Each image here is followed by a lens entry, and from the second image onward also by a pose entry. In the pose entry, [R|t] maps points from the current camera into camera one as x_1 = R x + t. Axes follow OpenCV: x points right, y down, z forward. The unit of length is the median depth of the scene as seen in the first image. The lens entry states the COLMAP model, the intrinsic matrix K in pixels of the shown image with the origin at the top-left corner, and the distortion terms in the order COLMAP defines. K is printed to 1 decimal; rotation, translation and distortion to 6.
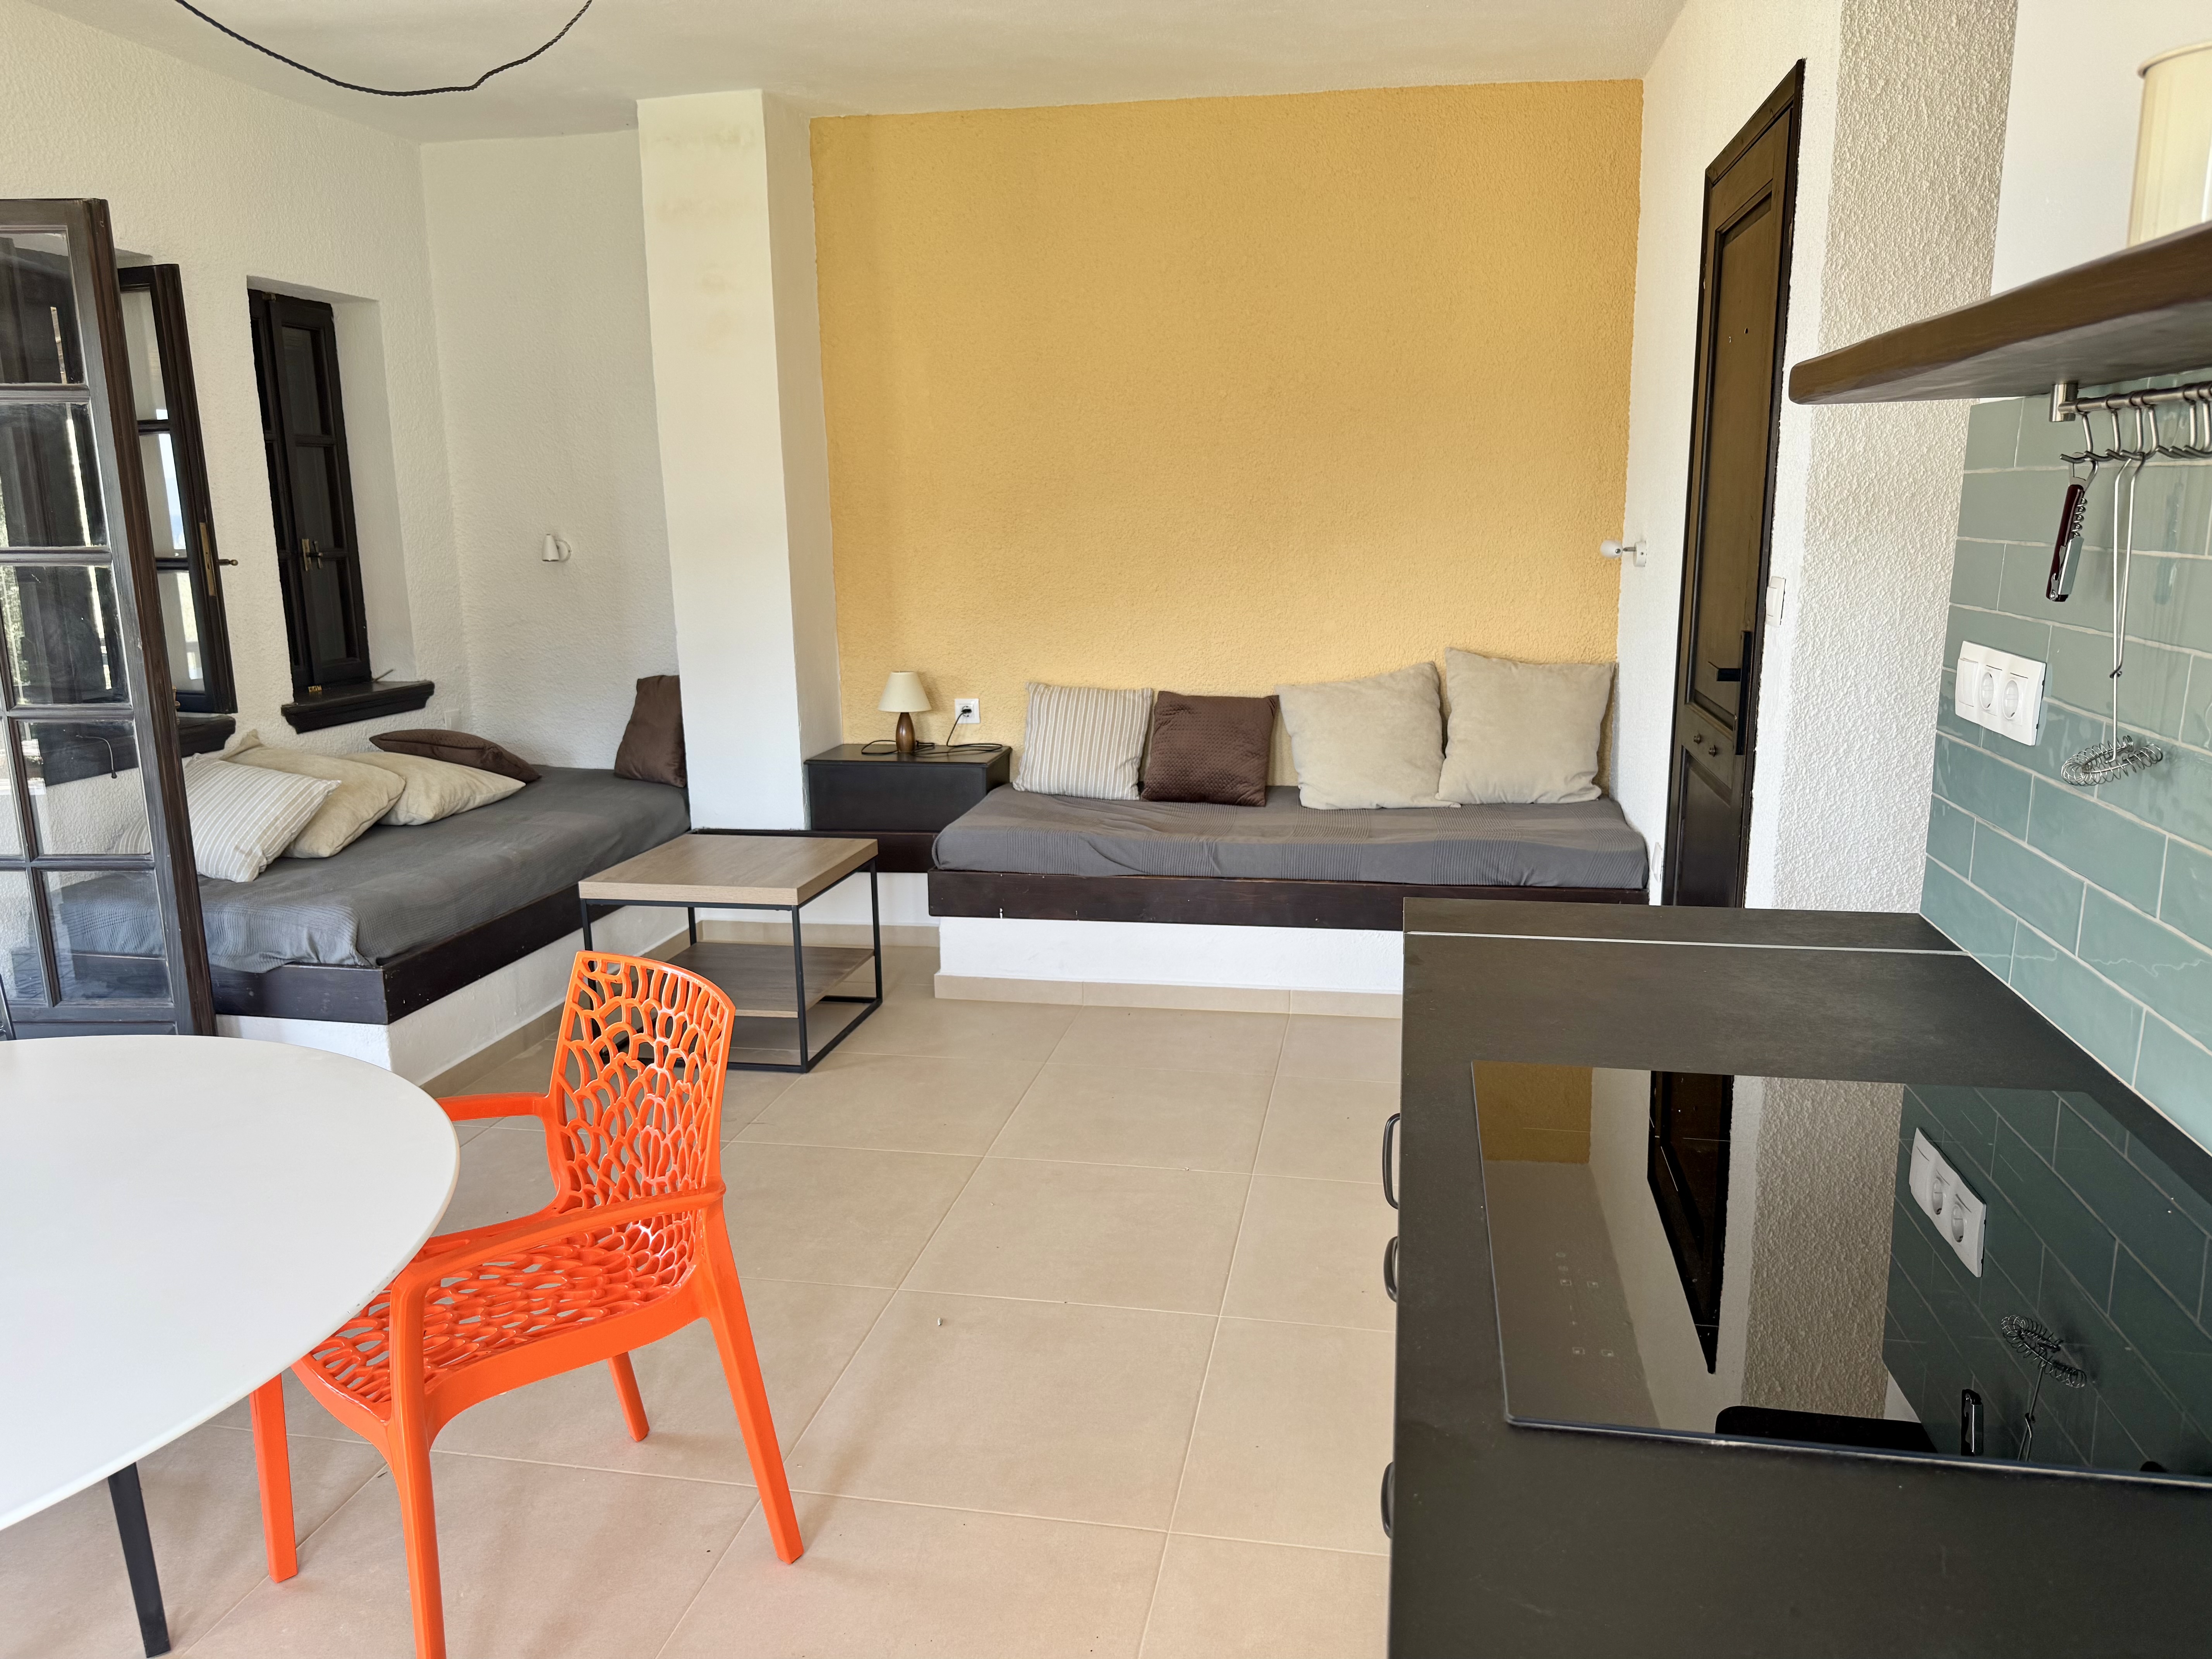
lens RADIAL K [[1568.3, 0, 1090.6], [0, 1568.3, 834.1], [0, 0, 1]] dist [0.017157, -0.023380]
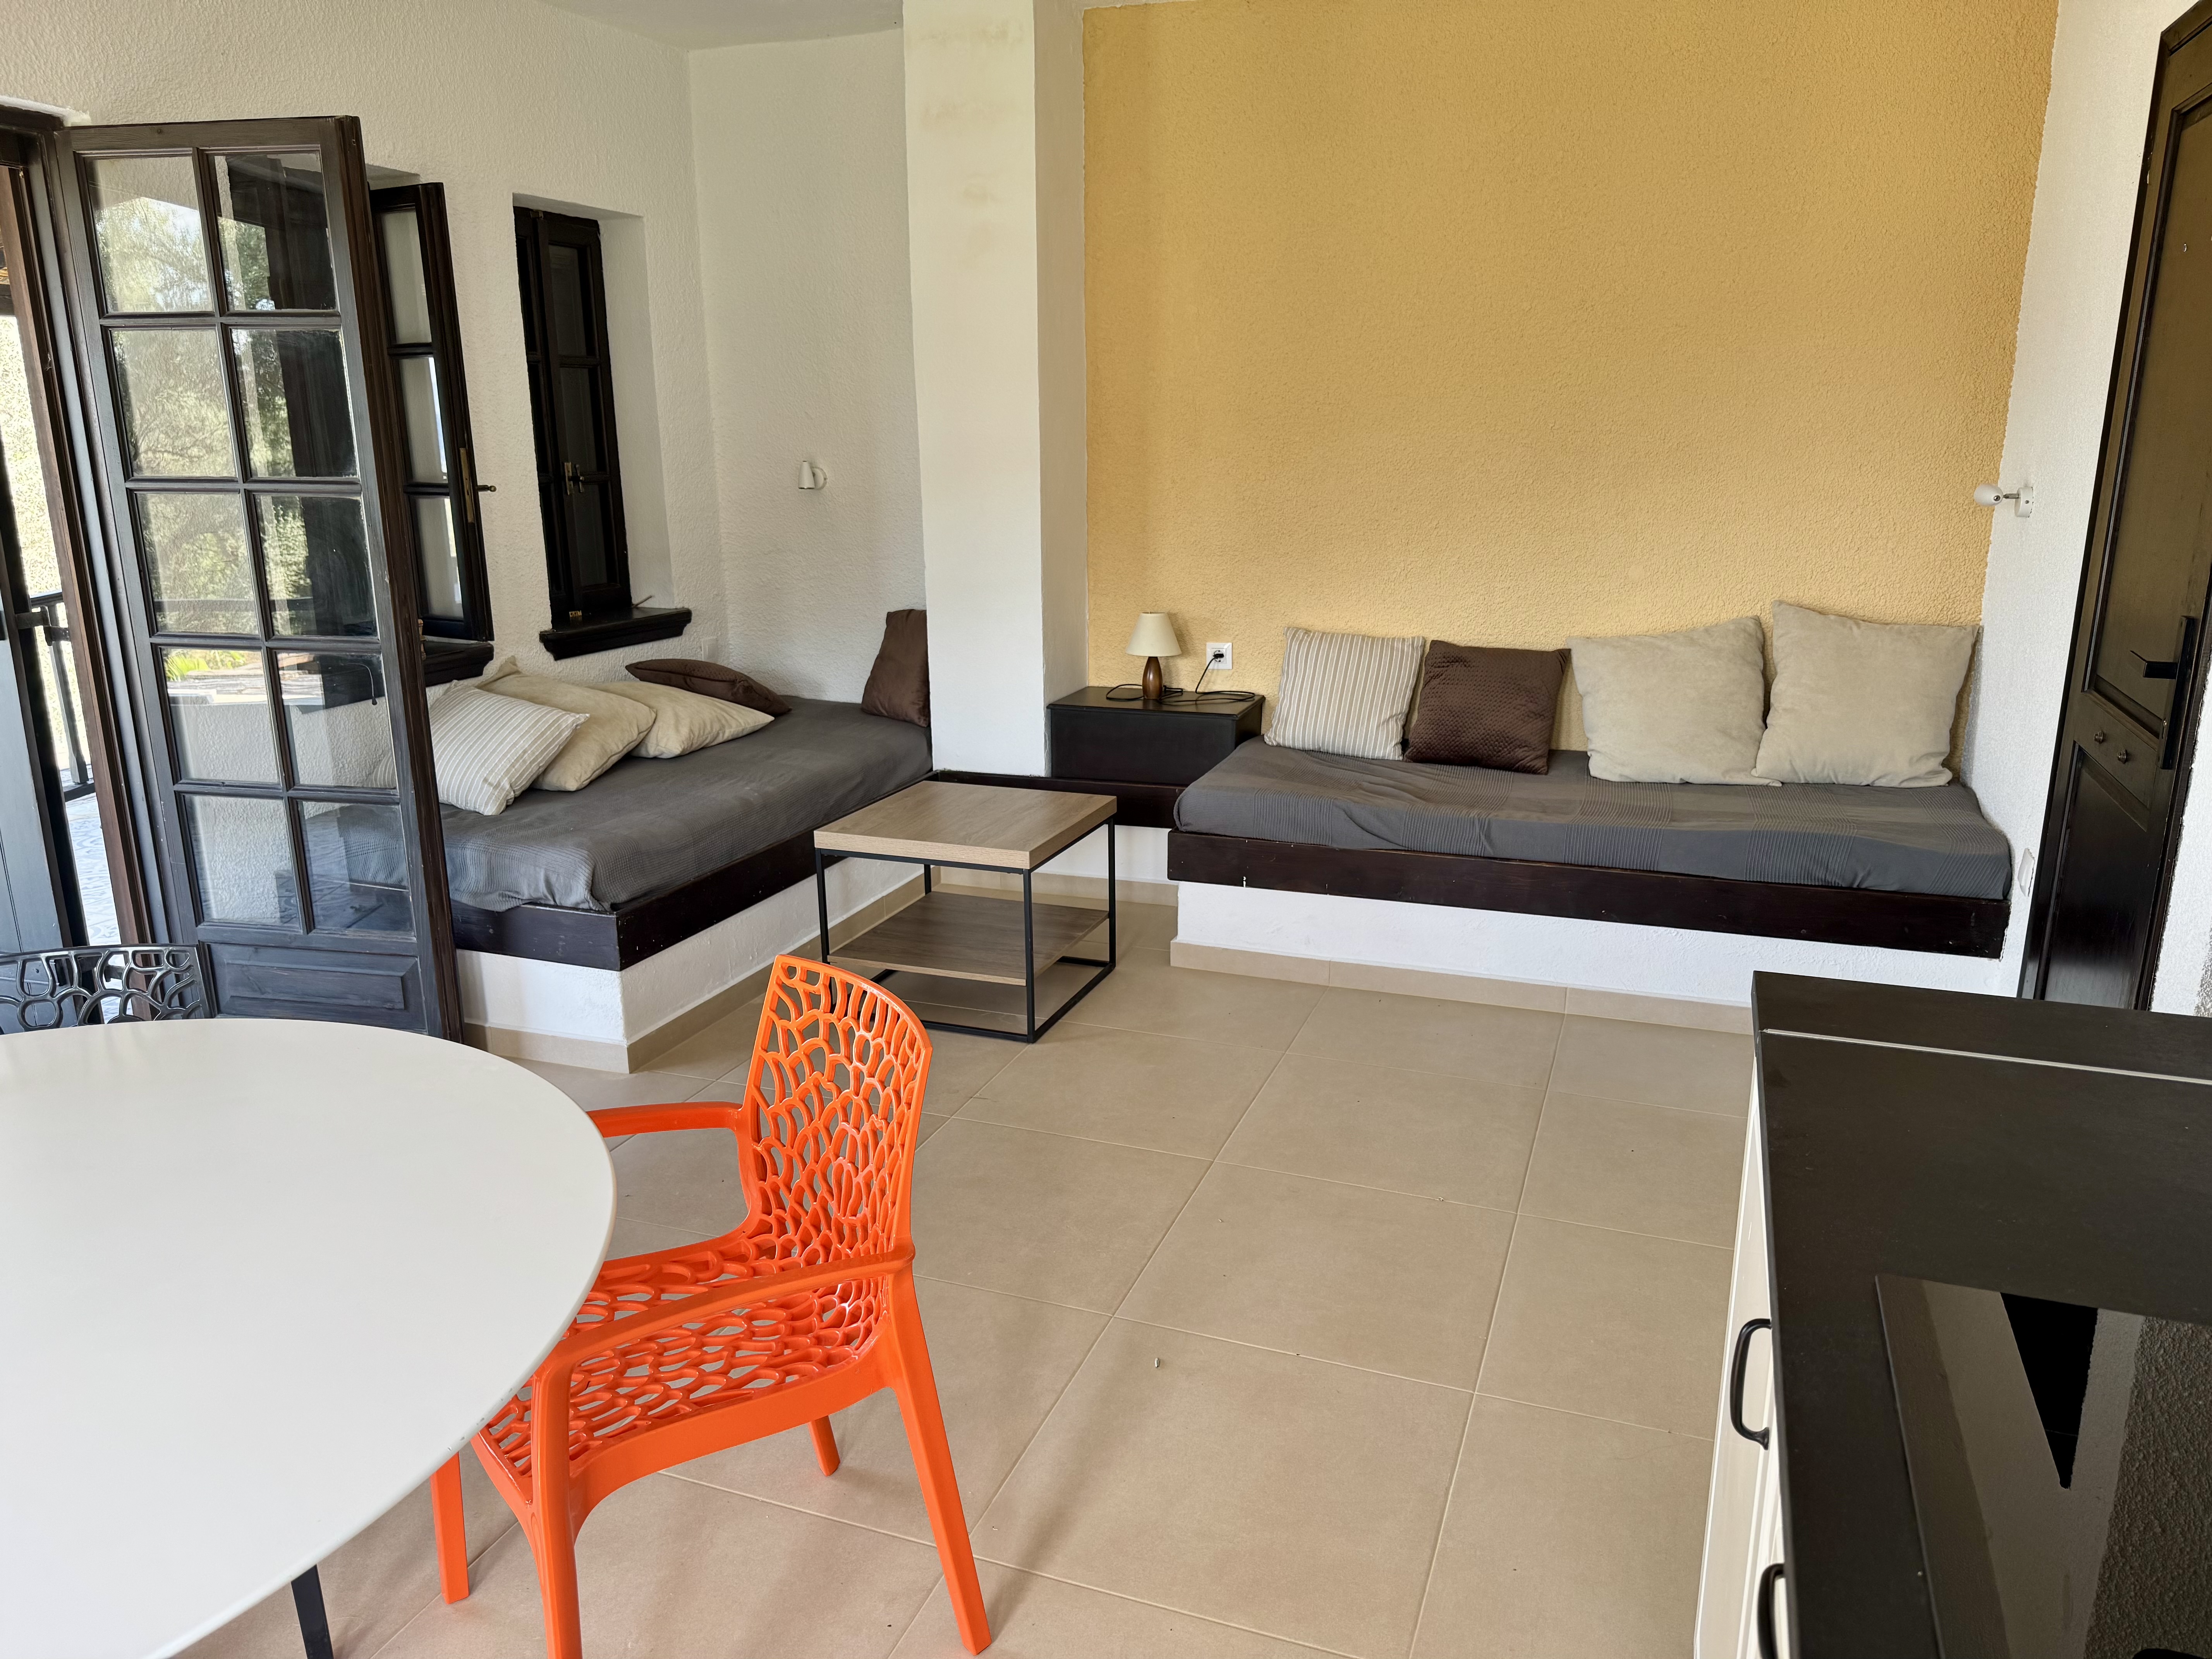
lens RADIAL K [[1568.3, 0, 1092.4], [0, 1568.3, 836.0], [0, 0, 1]] dist [0.017157, -0.023380]
pose [[0.985861, 0.050087, -0.159904, -0.002605], [-0.041080, 0.997404, 0.059145, -0.029362], [0.162451, -0.051739, 0.985359, 0.075309]]
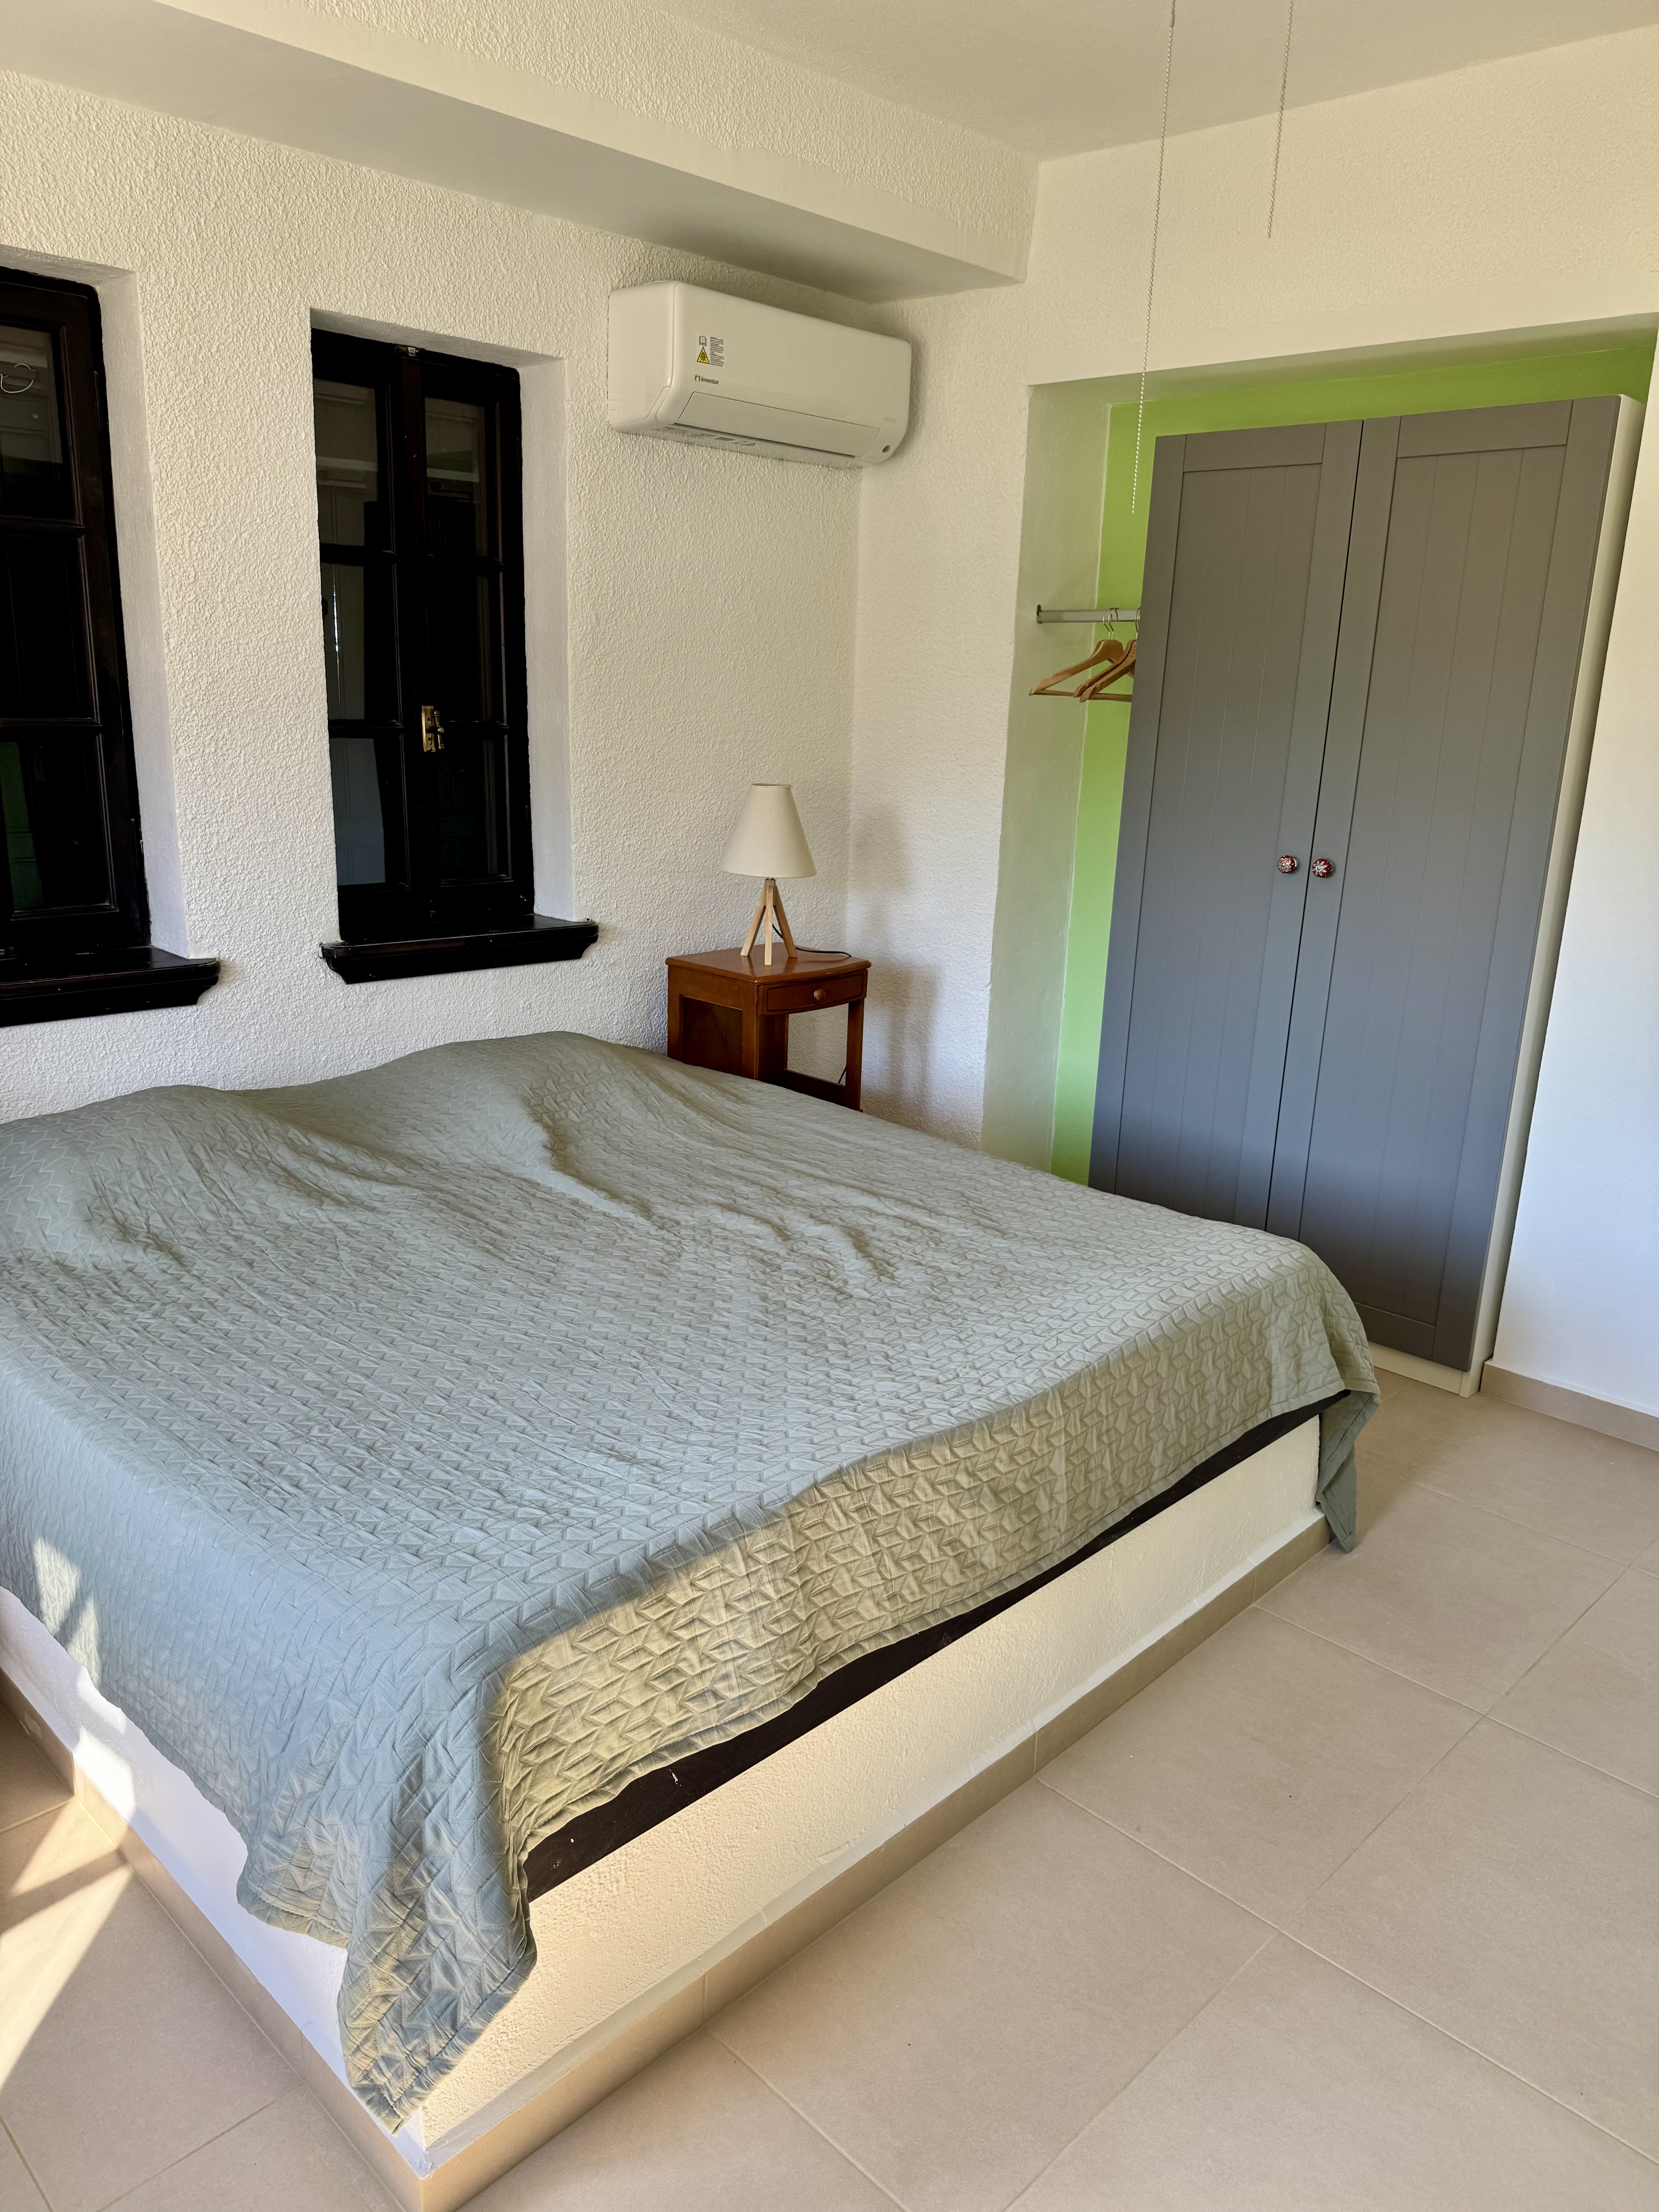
lens RADIAL K [[1568.3, 0, 832.6], [0, 1568.3, 1108.1], [0, 0, 1]] dist [0.017157, -0.023380]
pose [[0.830769, 0.193612, -0.521859, 0.068527], [-0.165265, 0.981075, 0.100891, -0.134812], [0.531517, 0.002428, 0.847044, 0.594411]]
